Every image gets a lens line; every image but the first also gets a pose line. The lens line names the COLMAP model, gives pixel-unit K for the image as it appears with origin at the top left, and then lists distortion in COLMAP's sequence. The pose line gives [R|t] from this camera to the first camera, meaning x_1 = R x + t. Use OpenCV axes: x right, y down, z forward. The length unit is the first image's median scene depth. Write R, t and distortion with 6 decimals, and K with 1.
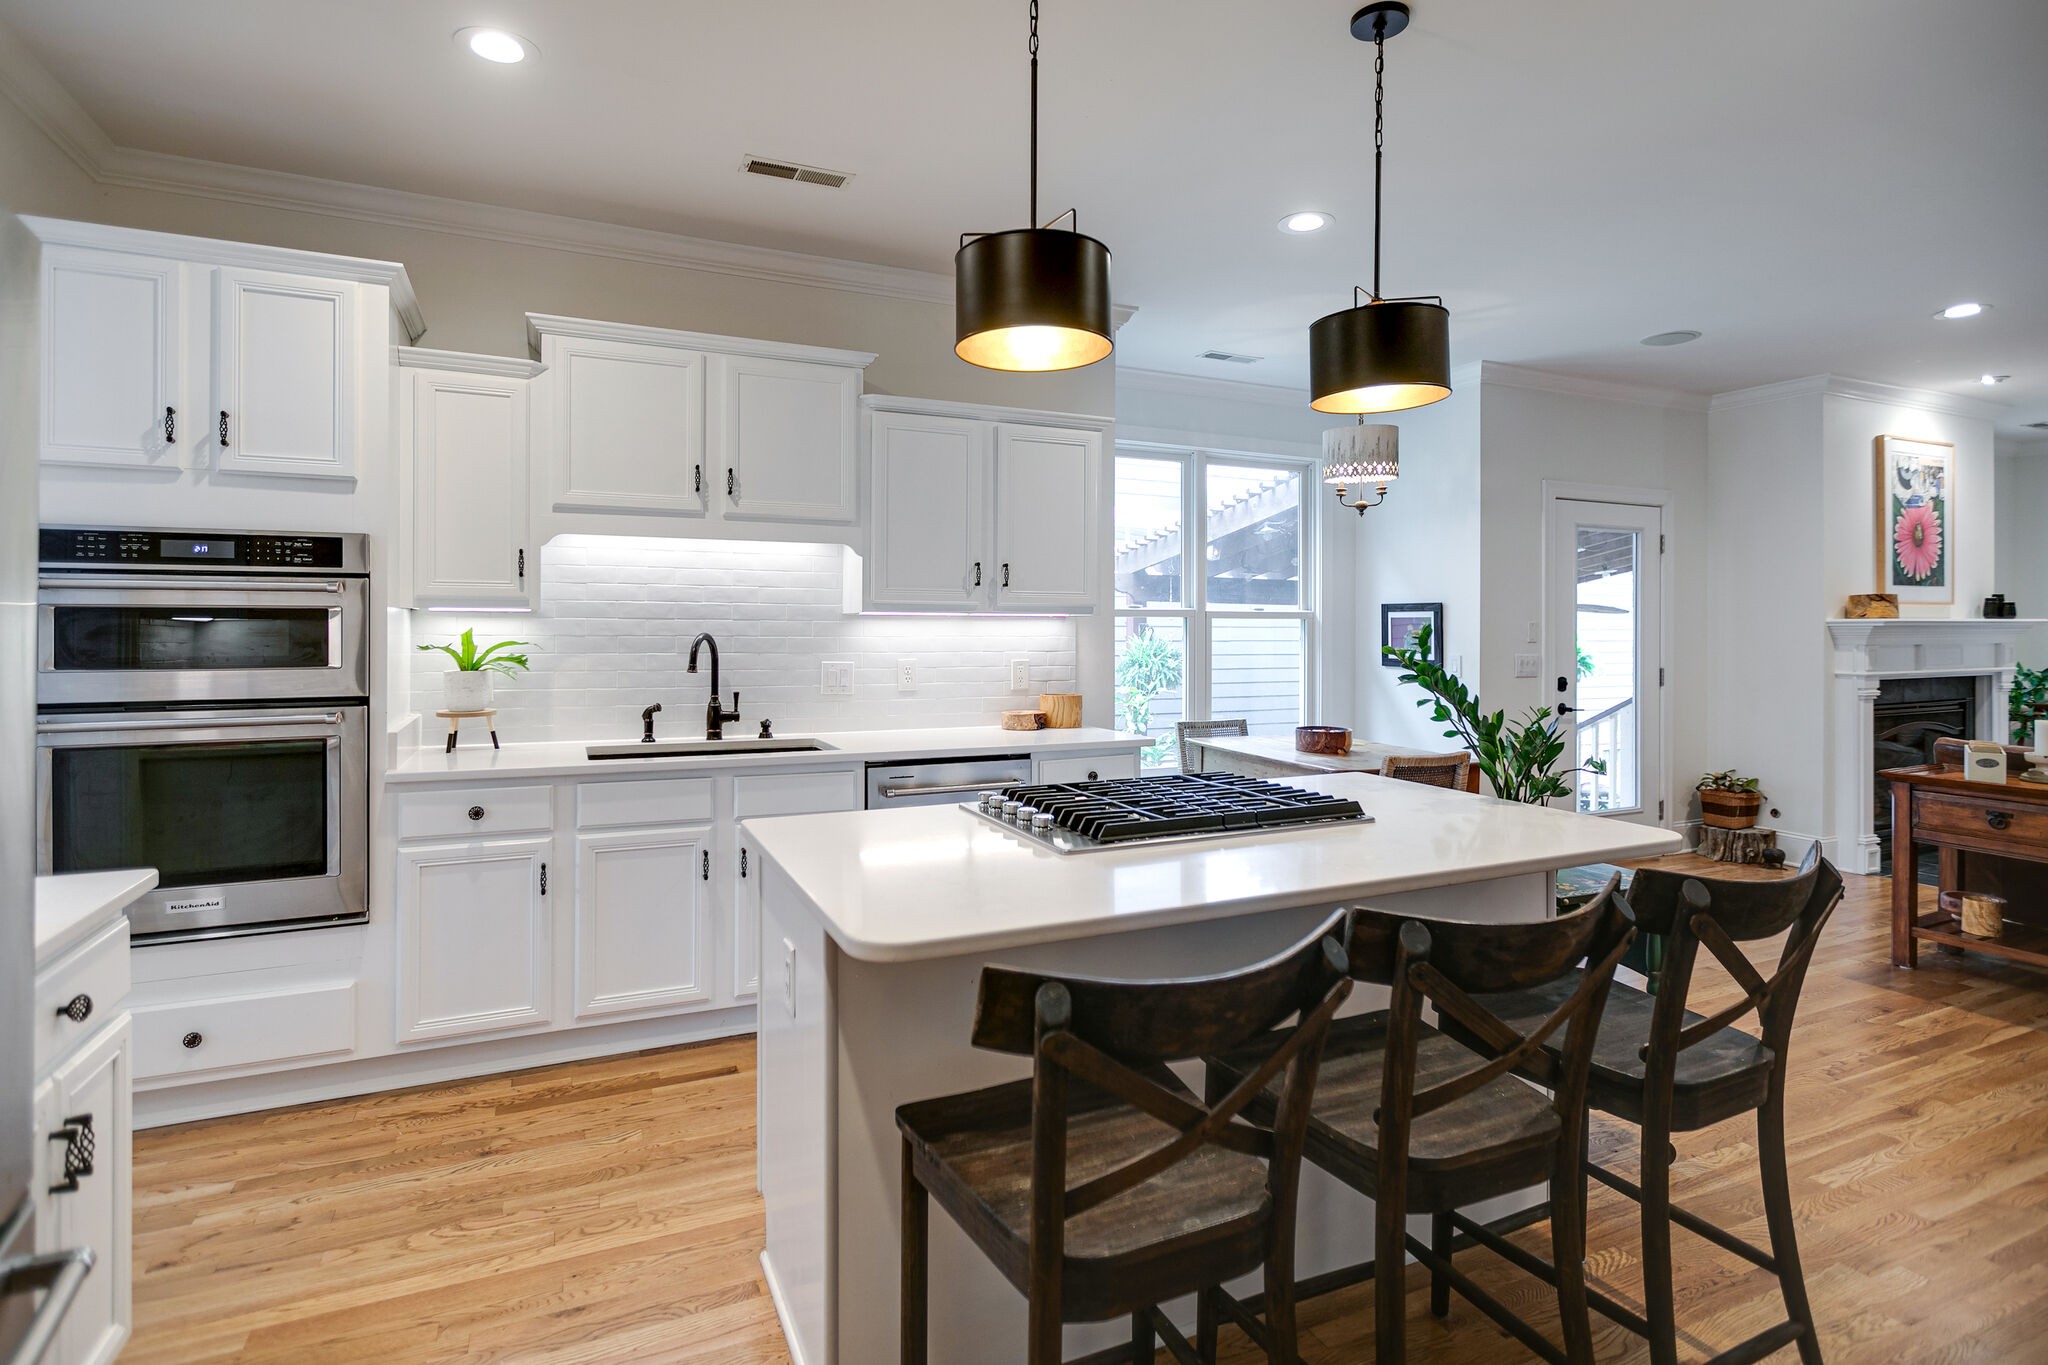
lens RADIAL K [[1003.4, 0, 1031.4], [0, 1003.4, 632.4], [0, 0, 1]] dist [0.002541, 0.000003]
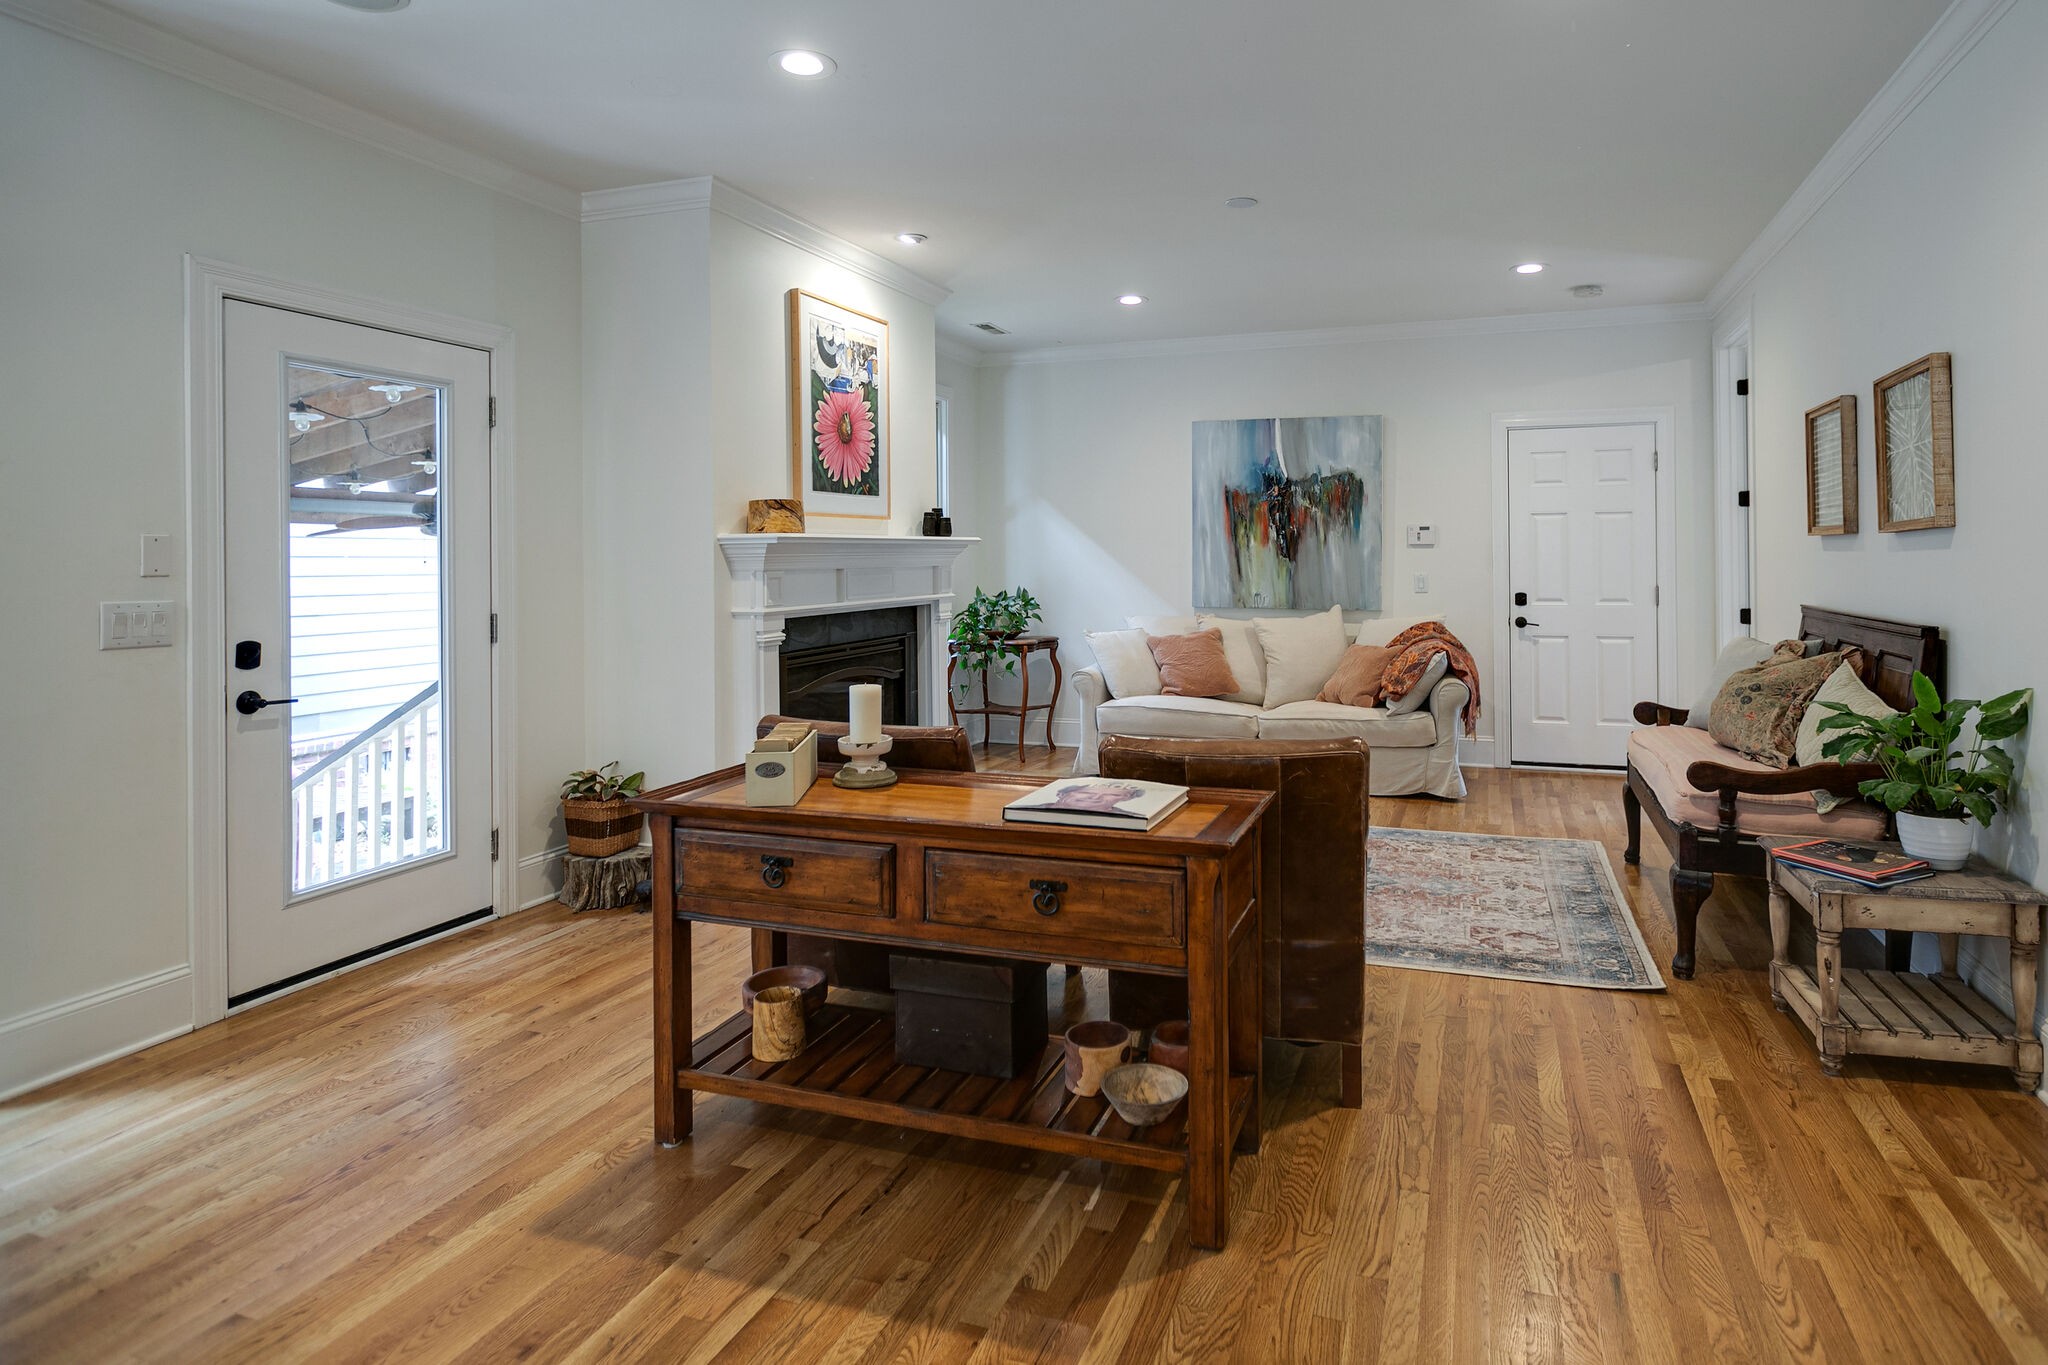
lens RADIAL K [[1109.2, 0, 1092.5], [0, 1109.2, 555.9], [0, 0, 1]] dist [-0.003023, -0.001023]
pose [[0.694024, -0.006757, 0.719920, 0.402657], [0.011000, 0.999939, -0.001219, 0.005218], [-0.719868, 0.008765, 0.694056, 0.271251]]
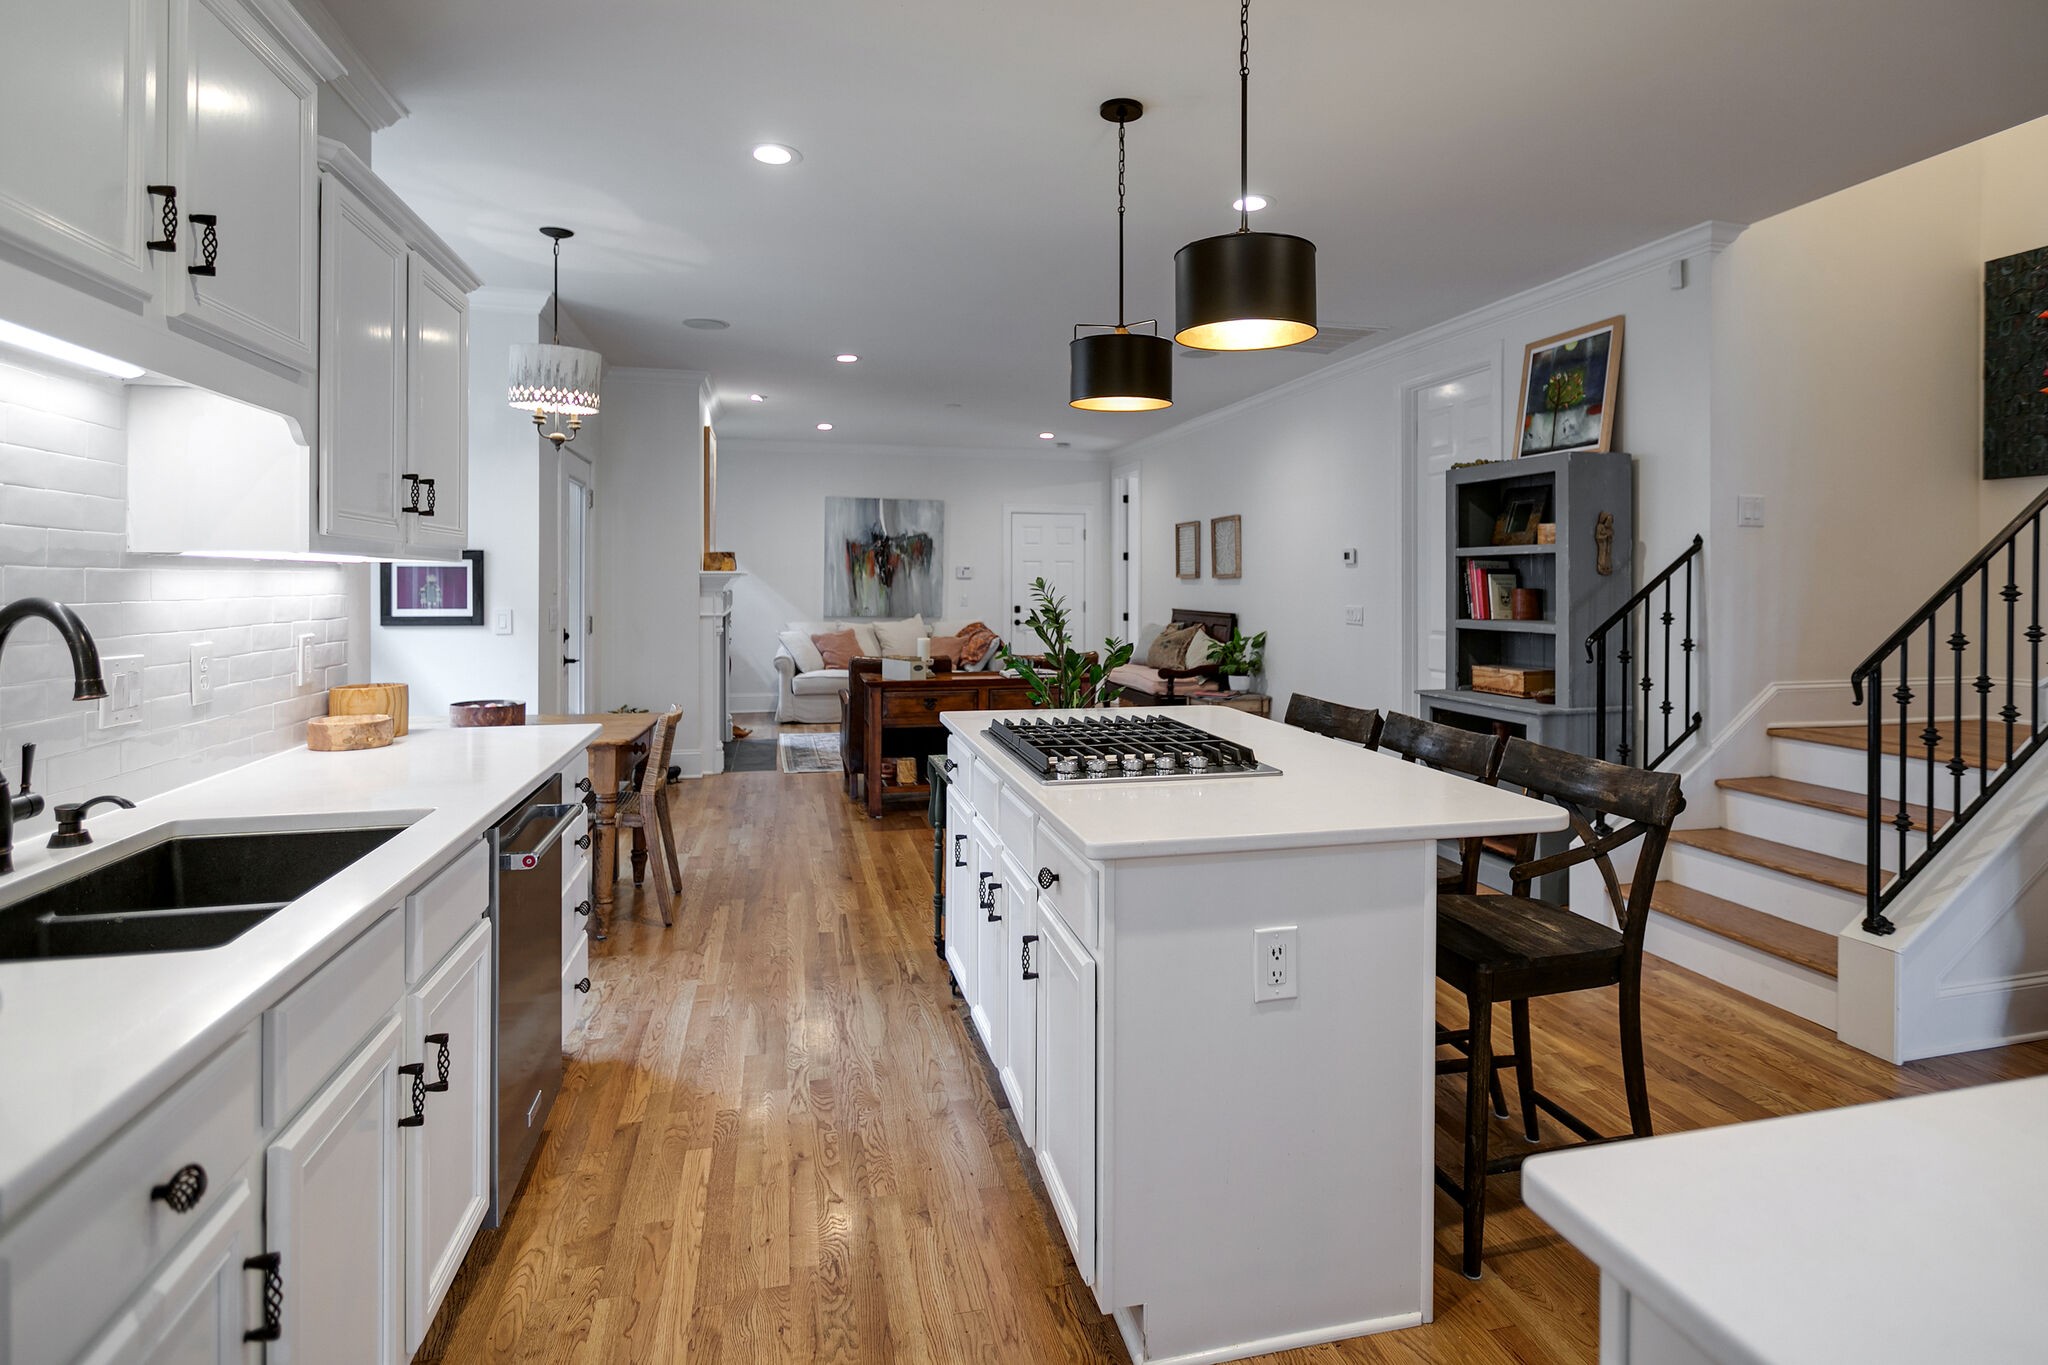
lens RADIAL K [[1077.9, 0, 1029.3], [0, 1077.9, 583.4], [0, 0, 1]] dist [0.000239, -0.000177]
pose [[0.200850, -0.005333, 0.979607, -0.401359], [0.001481, 0.999986, 0.005141, -0.004278], [-0.979621, 0.000418, 0.200855, 0.329608]]
